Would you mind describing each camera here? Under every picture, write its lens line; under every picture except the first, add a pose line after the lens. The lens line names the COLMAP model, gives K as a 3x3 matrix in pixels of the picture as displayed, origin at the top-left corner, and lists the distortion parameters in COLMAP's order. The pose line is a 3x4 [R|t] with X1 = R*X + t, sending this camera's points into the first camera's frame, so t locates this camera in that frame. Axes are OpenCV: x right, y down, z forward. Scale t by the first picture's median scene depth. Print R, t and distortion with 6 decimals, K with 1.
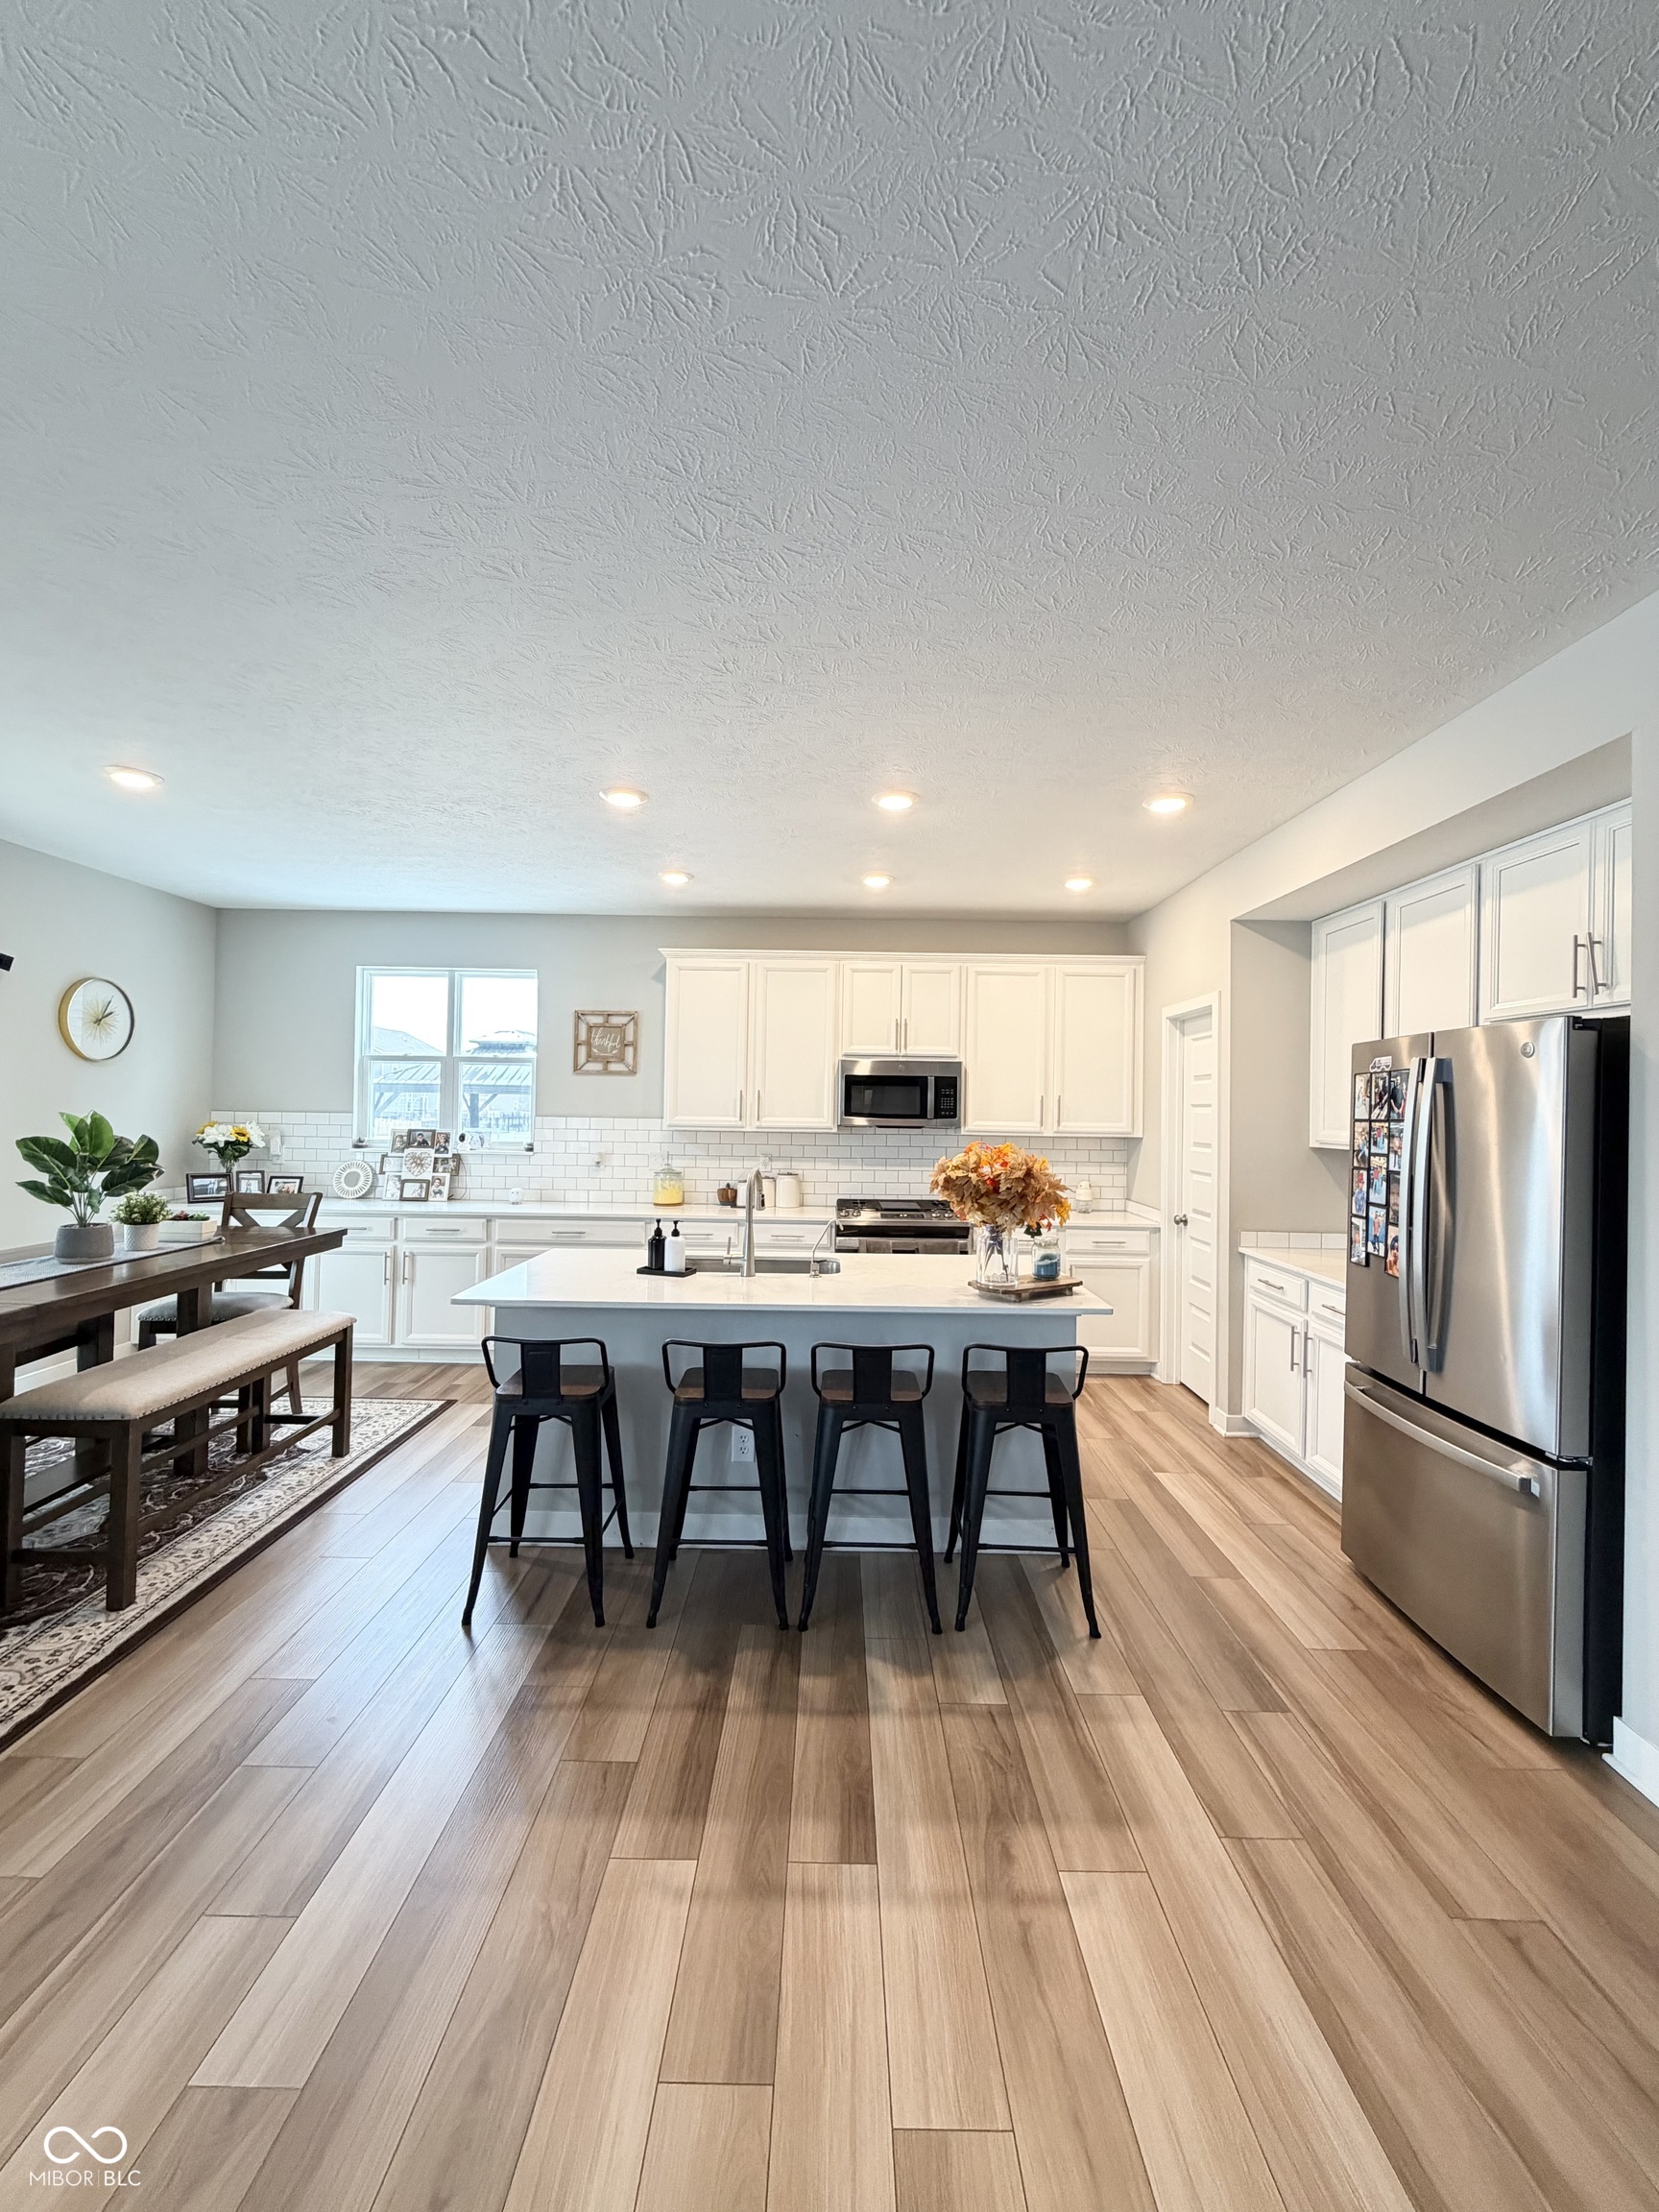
lens RADIAL K [[880.3, 0, 828.4], [0, 880.3, 1097.8], [0, 0, 1]] dist [0.000462, 0.000057]
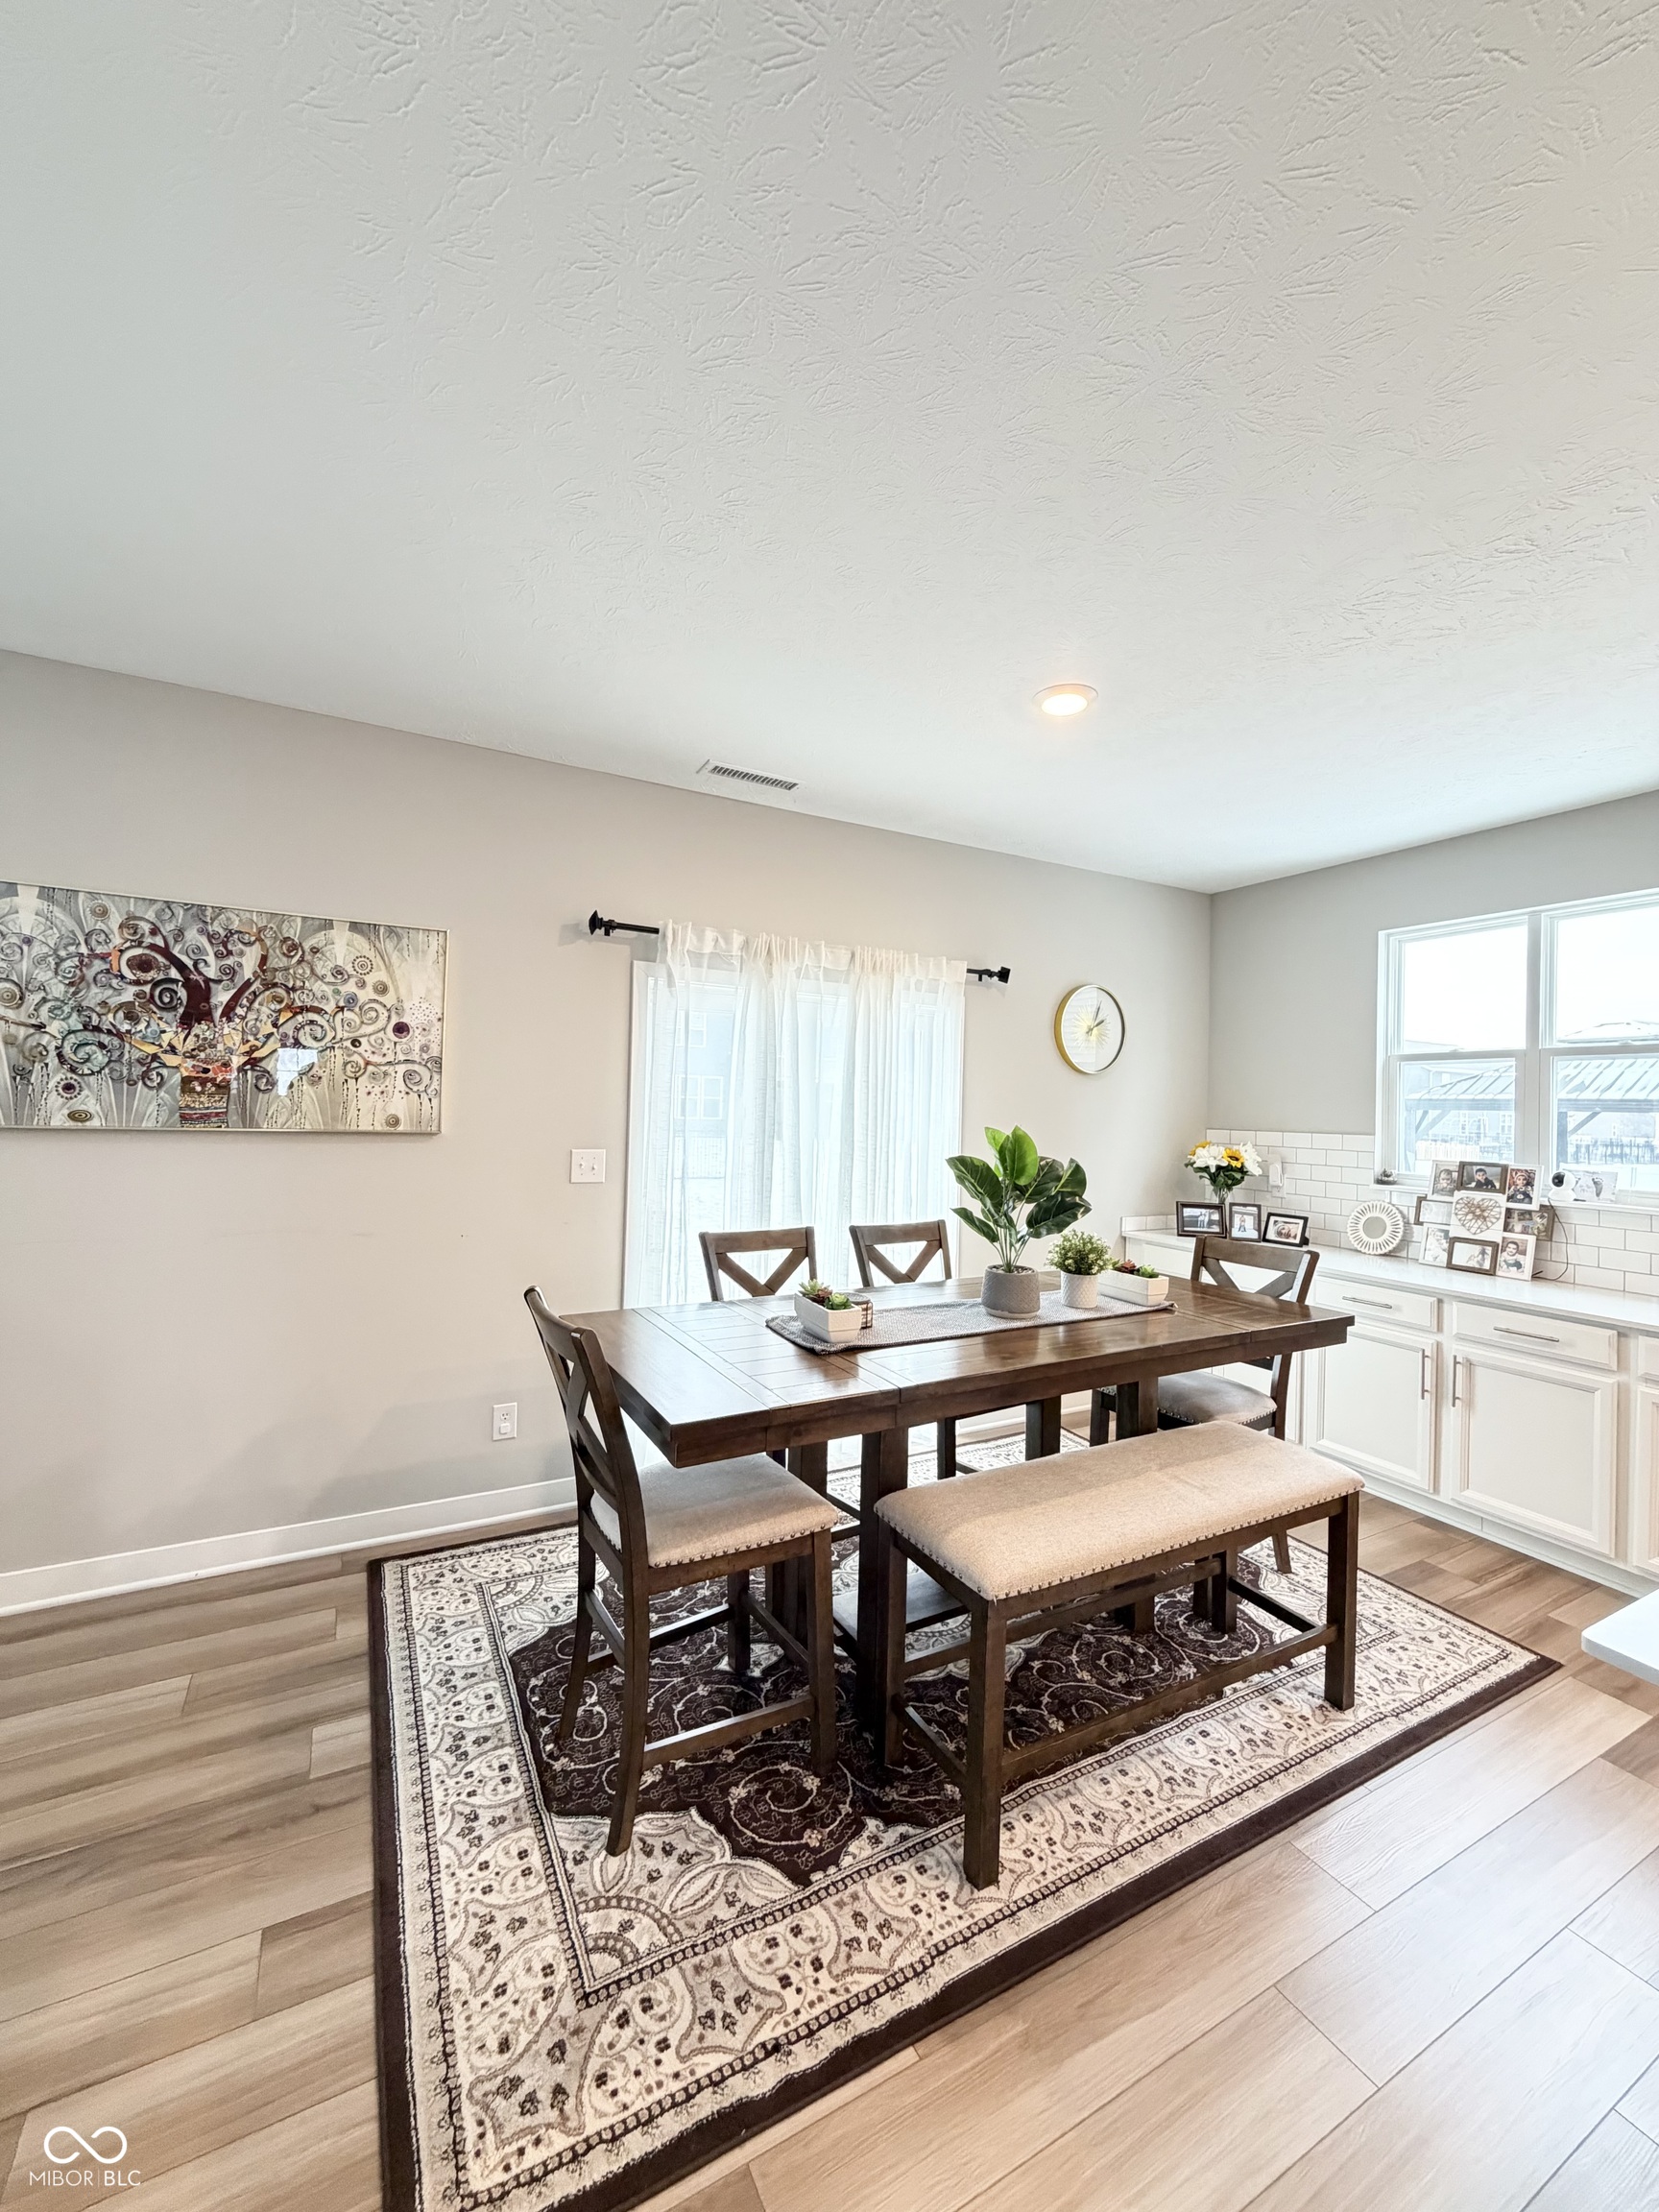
lens RADIAL K [[880.3, 0, 831.1], [0, 880.3, 1098.0], [0, 0, 1]] dist [0.000462, 0.000057]
pose [[0.482714, -0.014671, -0.875655, -0.159717], [-0.005644, 0.999787, -0.019862, 0.004672], [0.875760, 0.014530, 0.482528, 0.338656]]
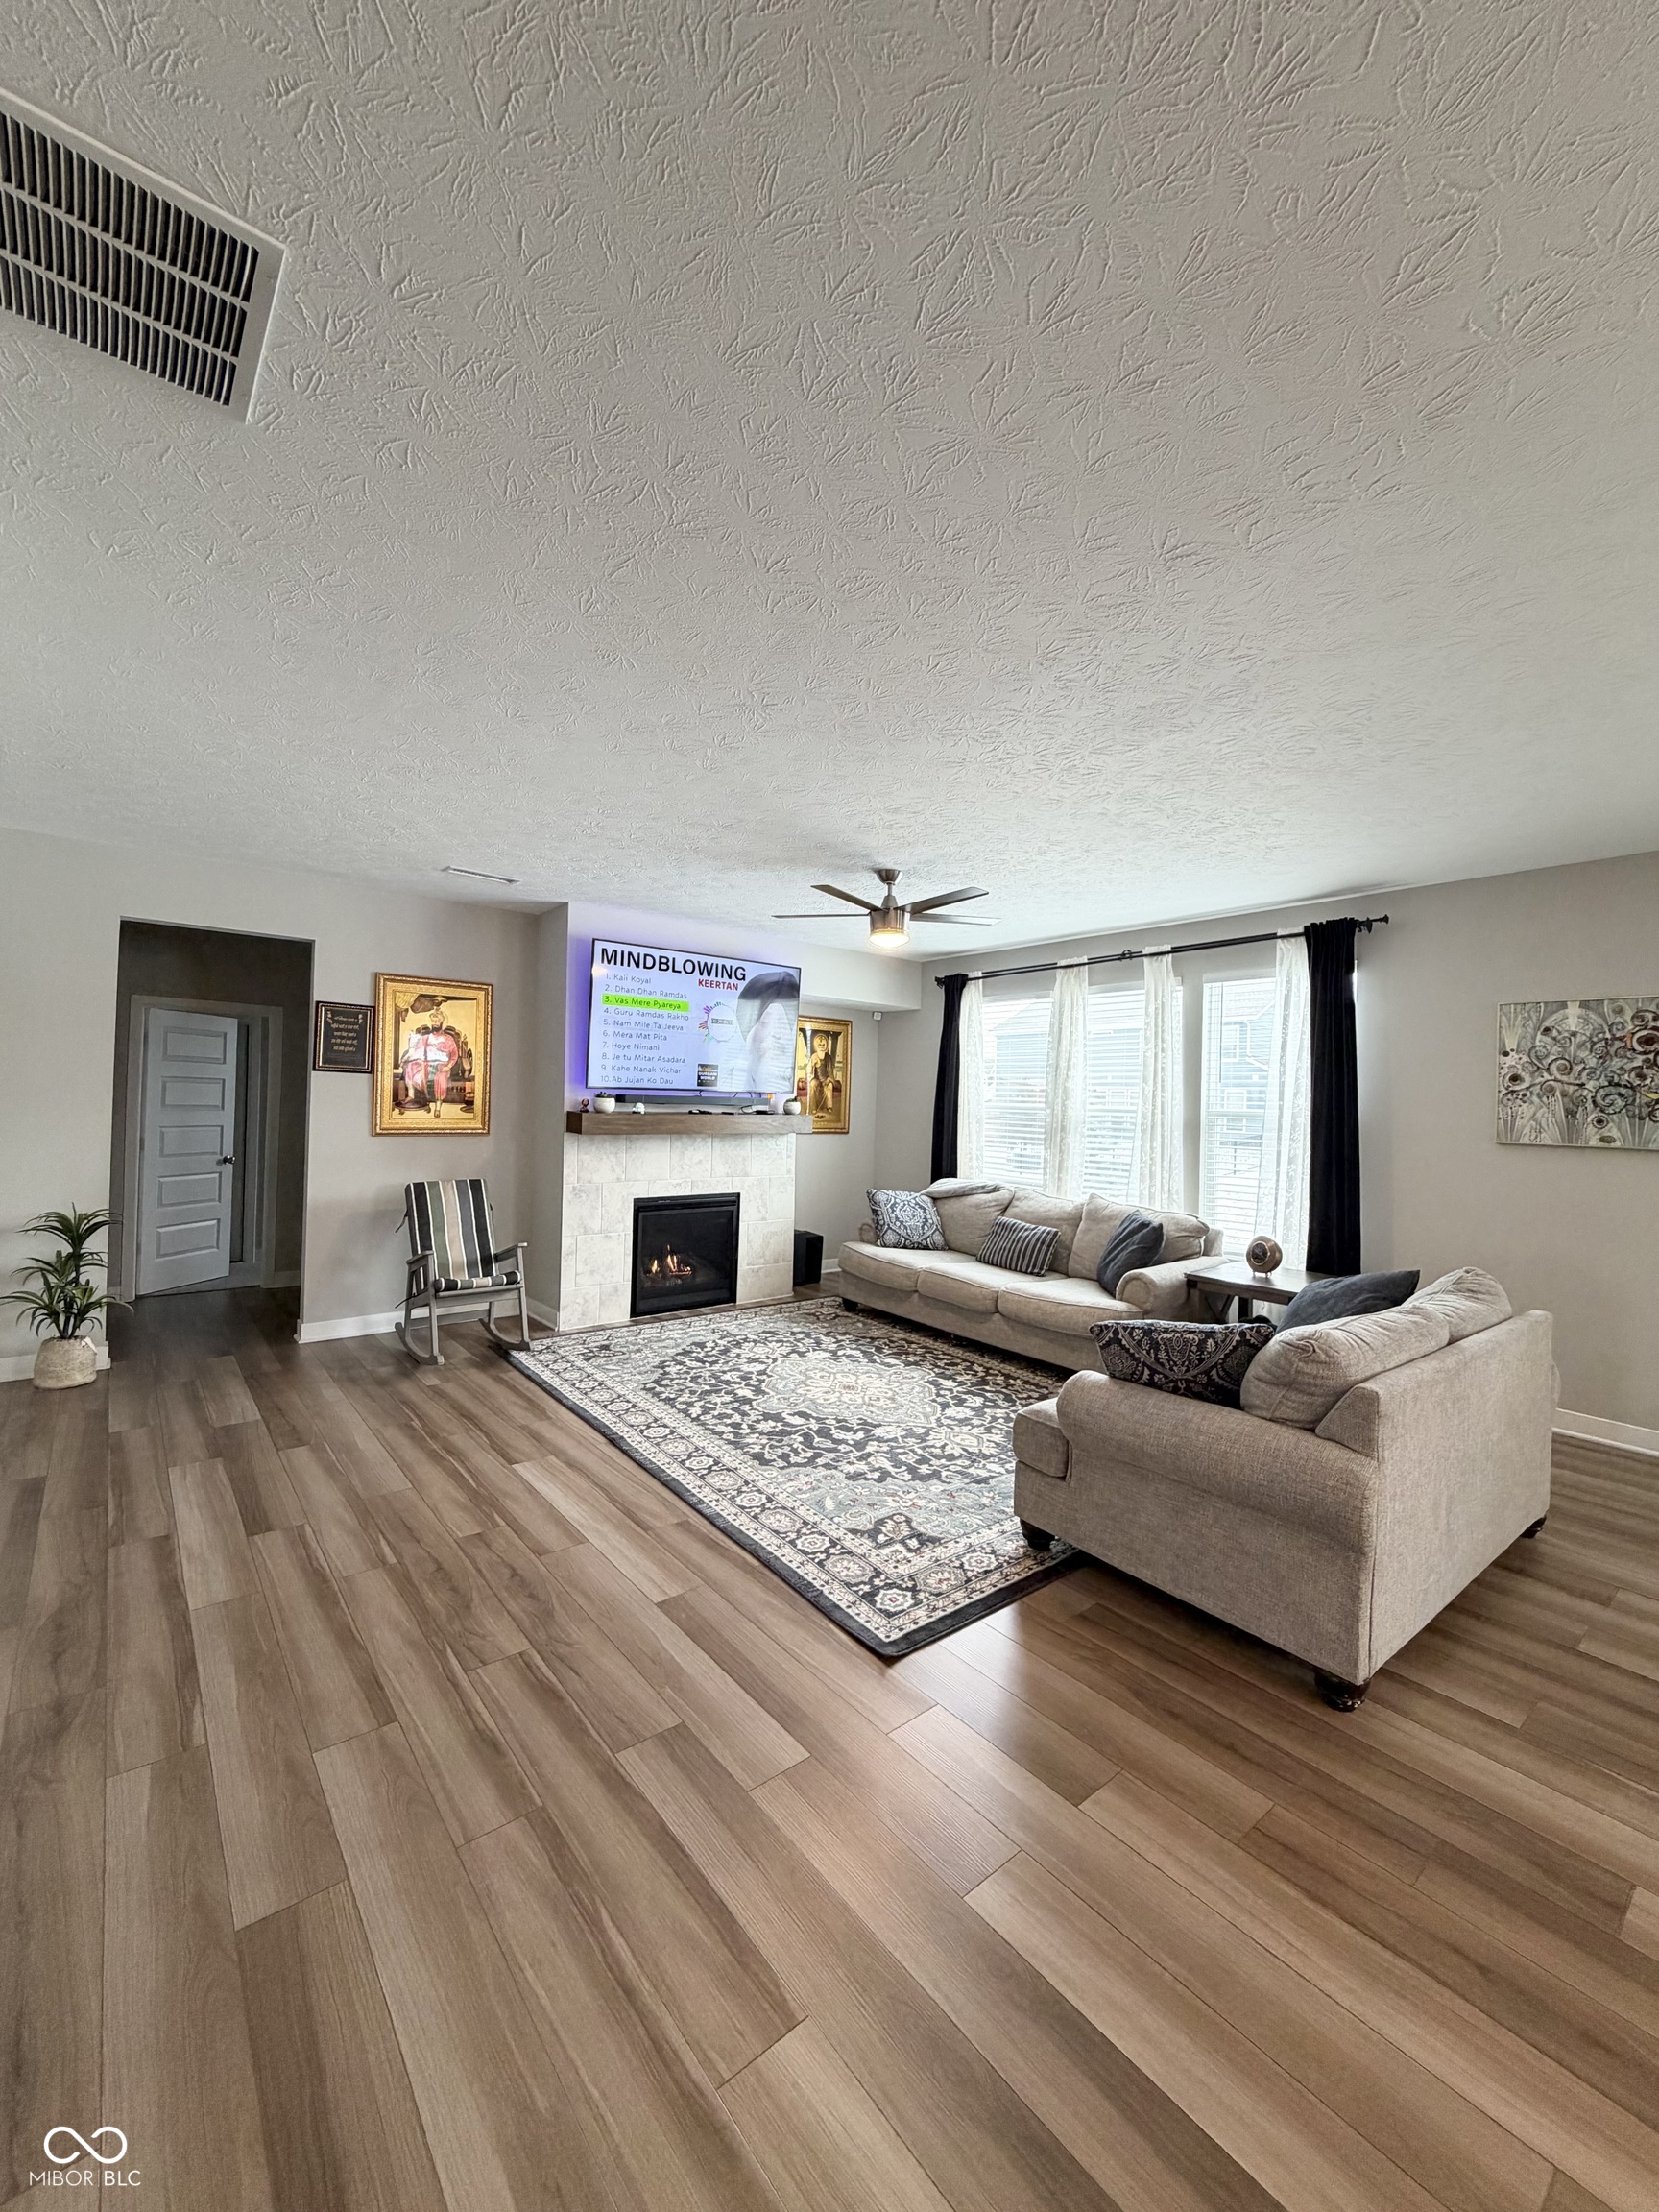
lens RADIAL K [[880.3, 0, 830.2], [0, 880.3, 1097.9], [0, 0, 1]] dist [0.000462, 0.000057]
pose [[-0.771612, -0.039621, -0.634859, 0.318627], [-0.029756, 0.999214, -0.026193, 0.012698], [0.635398, -0.001320, -0.772184, 0.382071]]
